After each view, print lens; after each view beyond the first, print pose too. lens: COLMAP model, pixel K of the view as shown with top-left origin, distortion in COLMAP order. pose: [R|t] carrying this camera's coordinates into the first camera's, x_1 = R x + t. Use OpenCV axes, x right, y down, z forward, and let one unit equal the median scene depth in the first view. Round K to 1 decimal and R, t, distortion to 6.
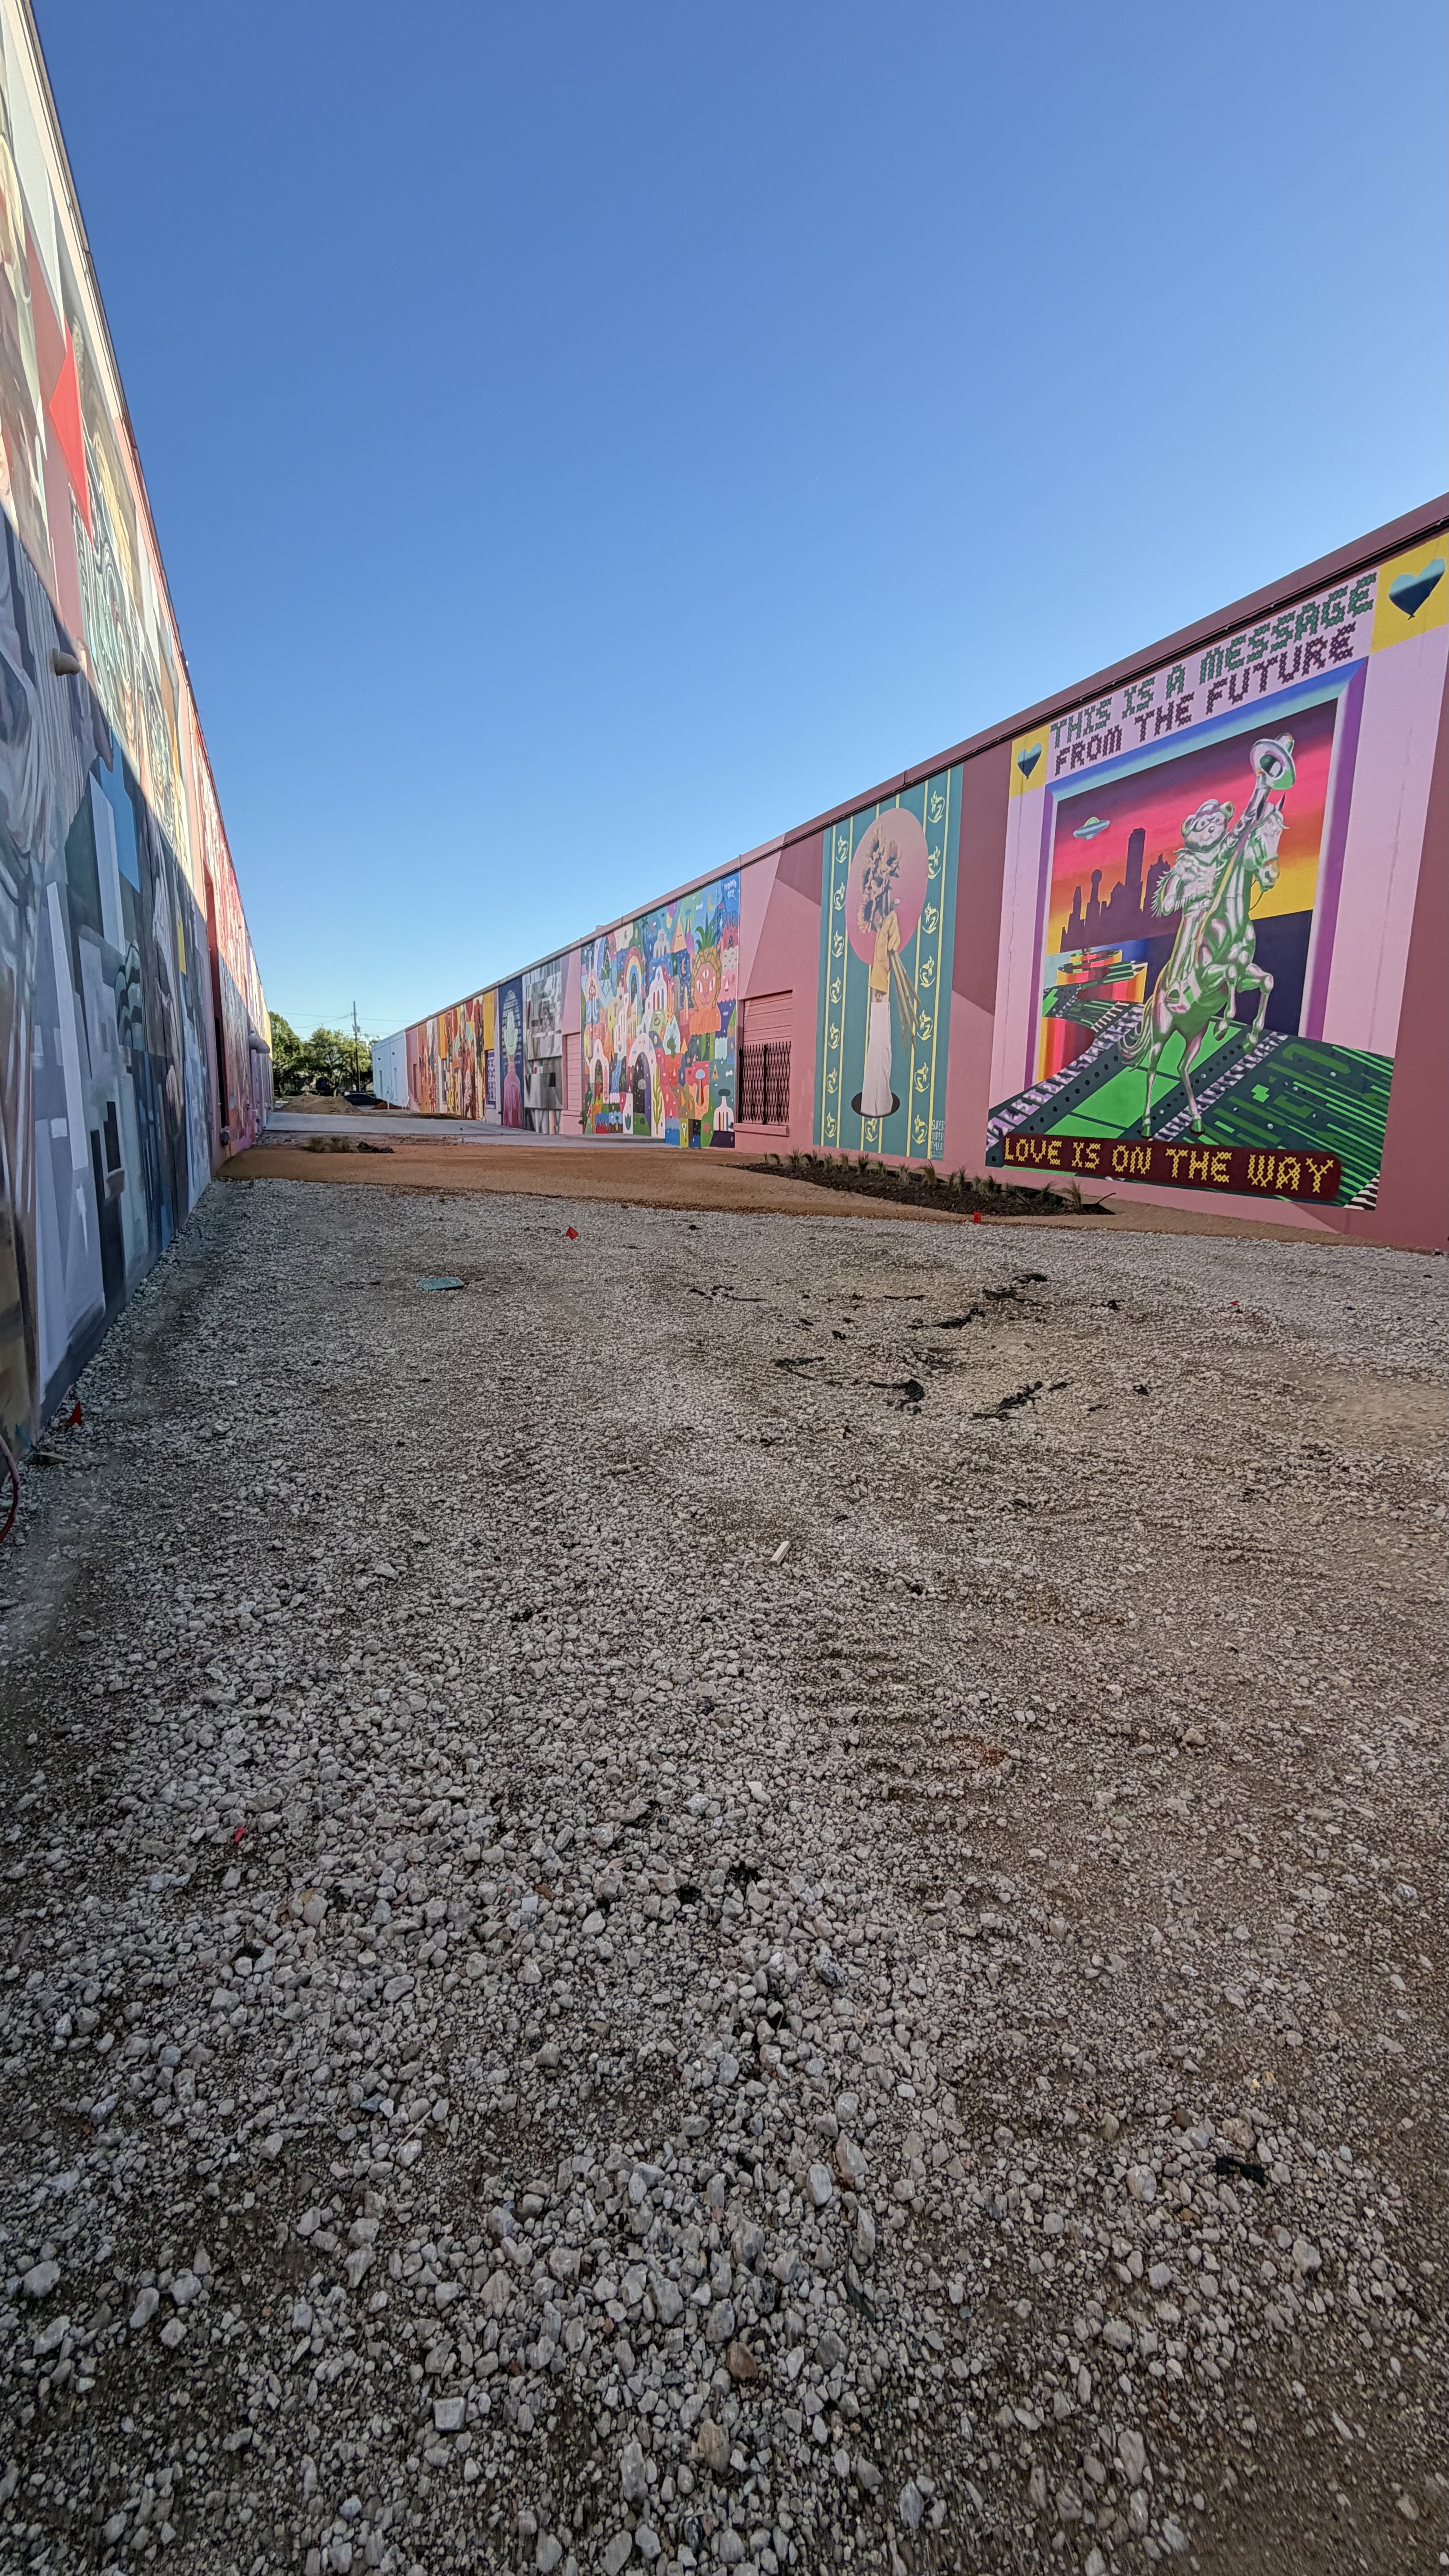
lens RADIAL K [[1027.3, 0, 723.4], [0, 1027.3, 1281.7], [0, 0, 1]] dist [0.002485, 0.000017]
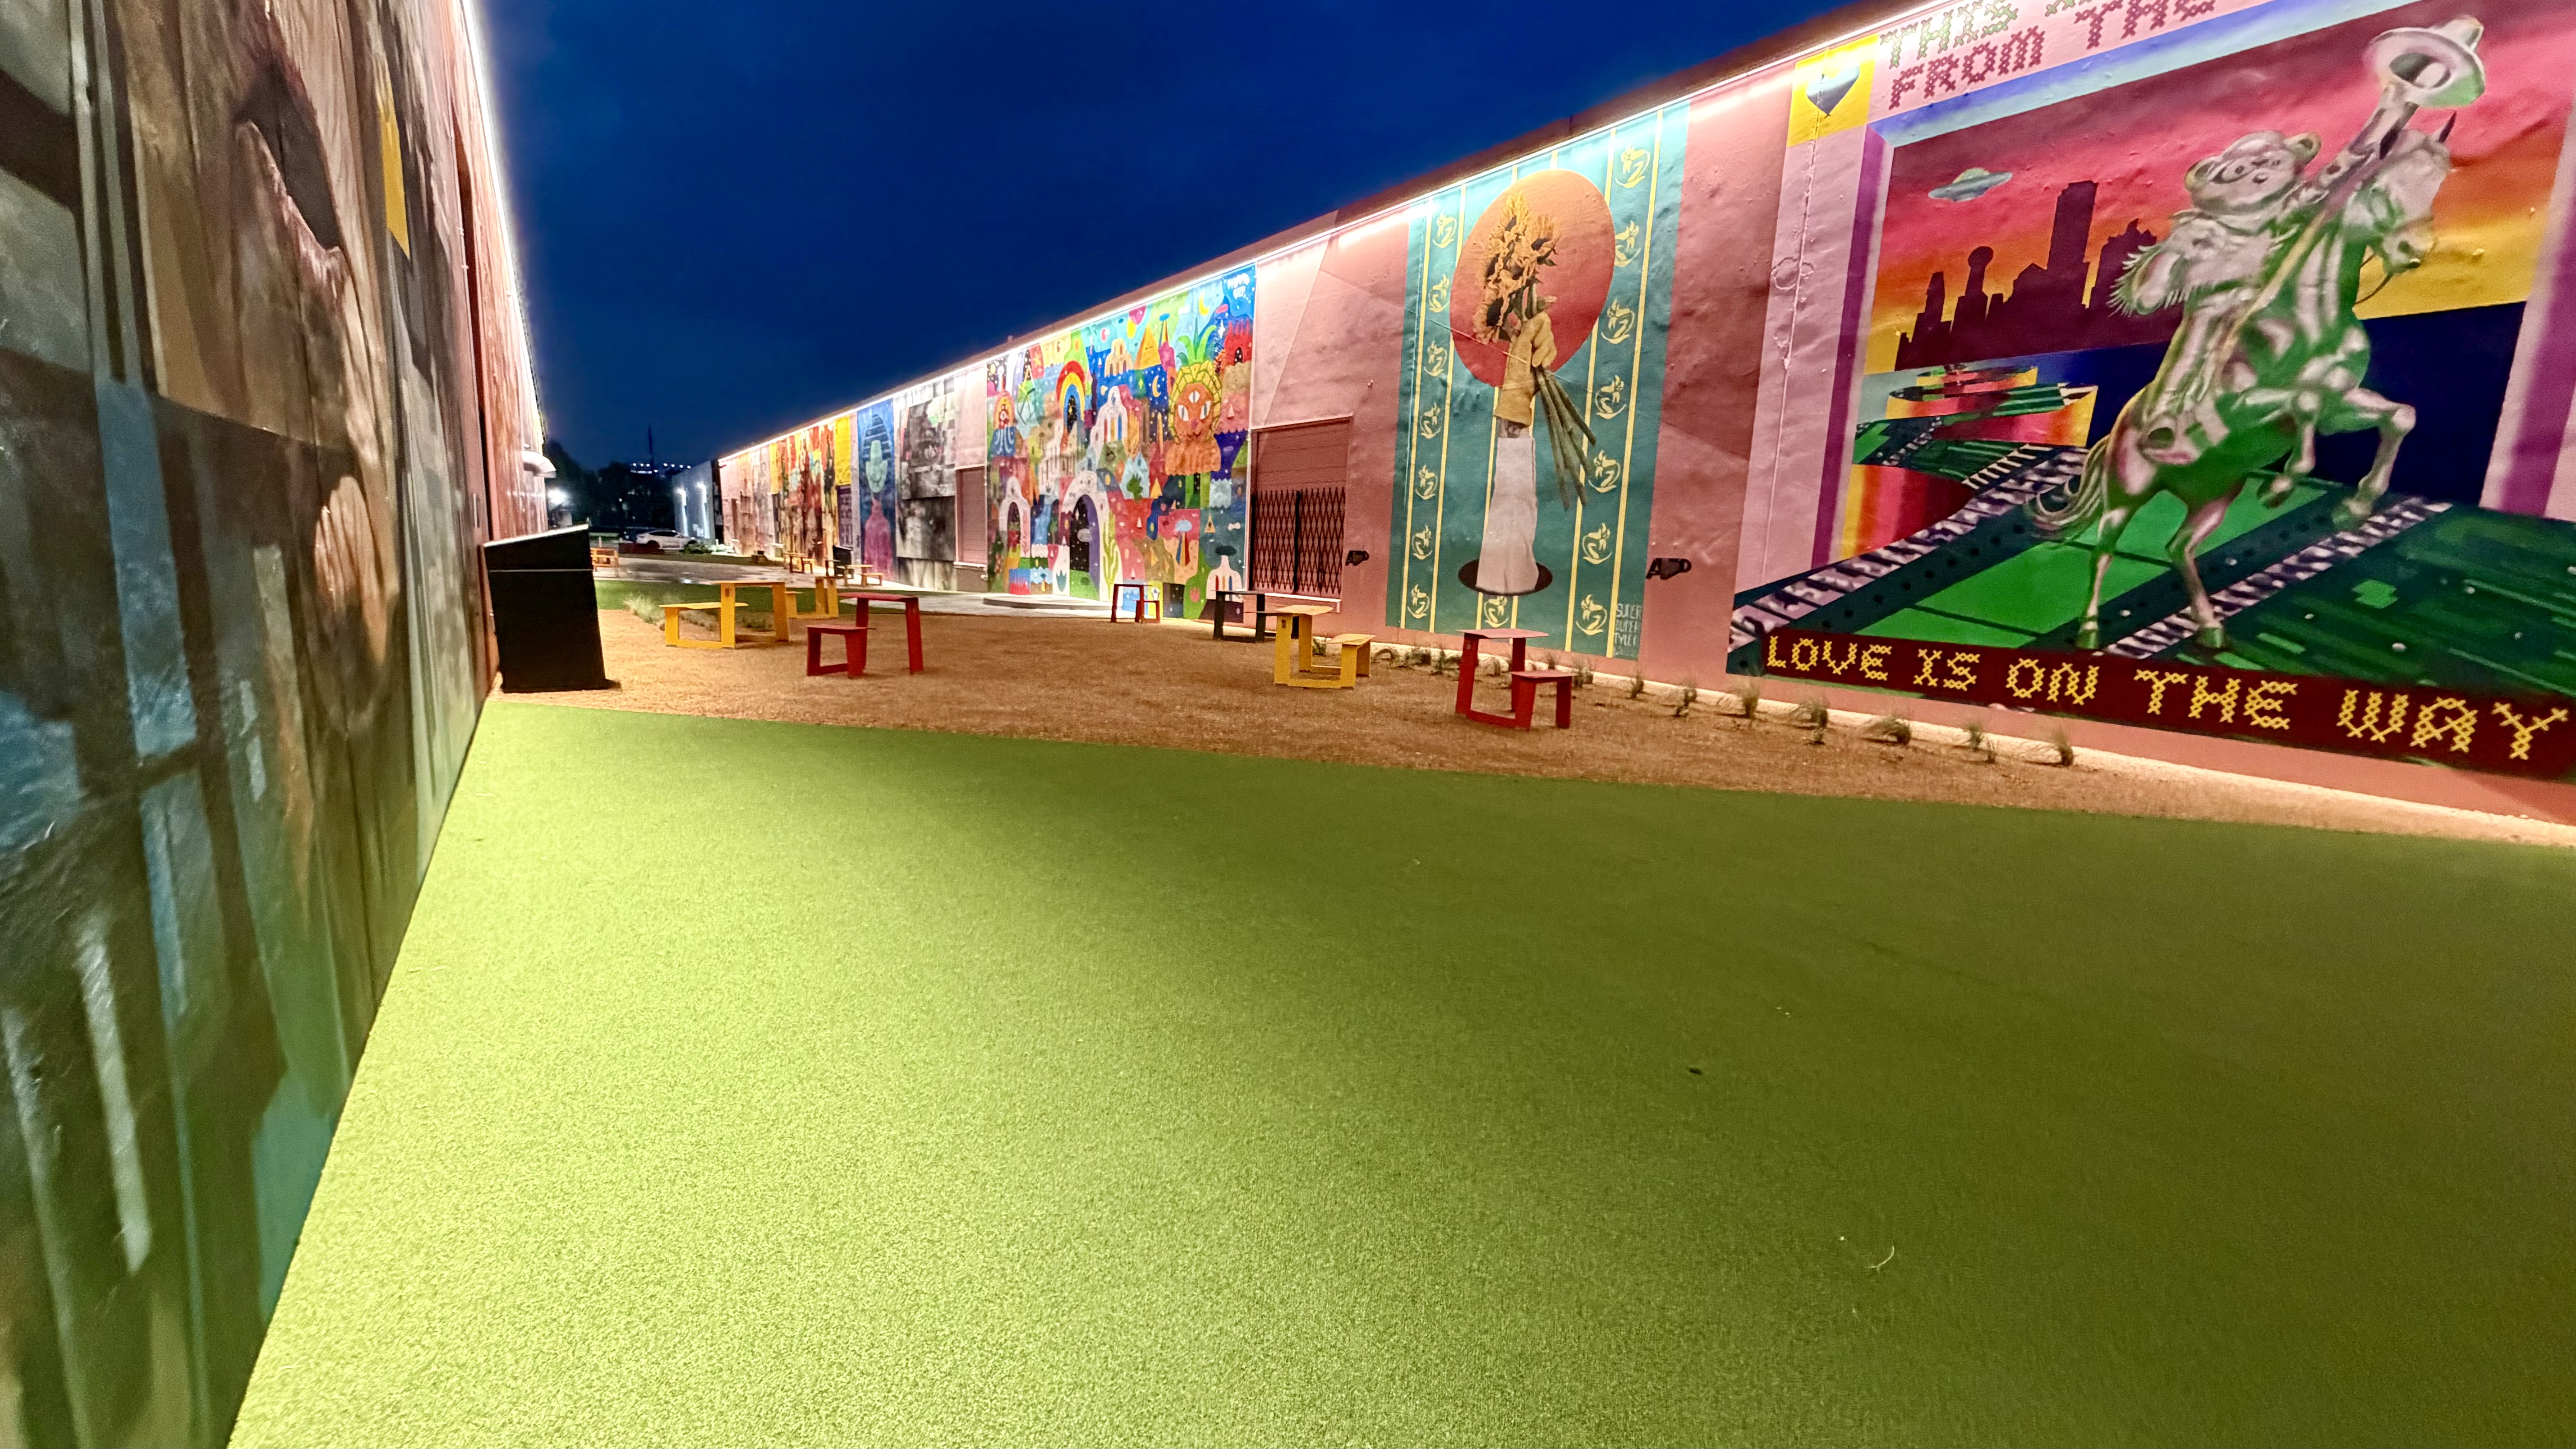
lens RADIAL K [[1027.3, 0, 1288.0], [0, 1027.3, 724.5], [0, 0, 1]] dist [0.002485, 0.000017]
pose [[0.976700, -0.011738, 0.214289, -0.234655], [0.013101, 0.999902, -0.004942, -0.095339], [-0.214210, 0.007634, 0.976758, 0.460829]]
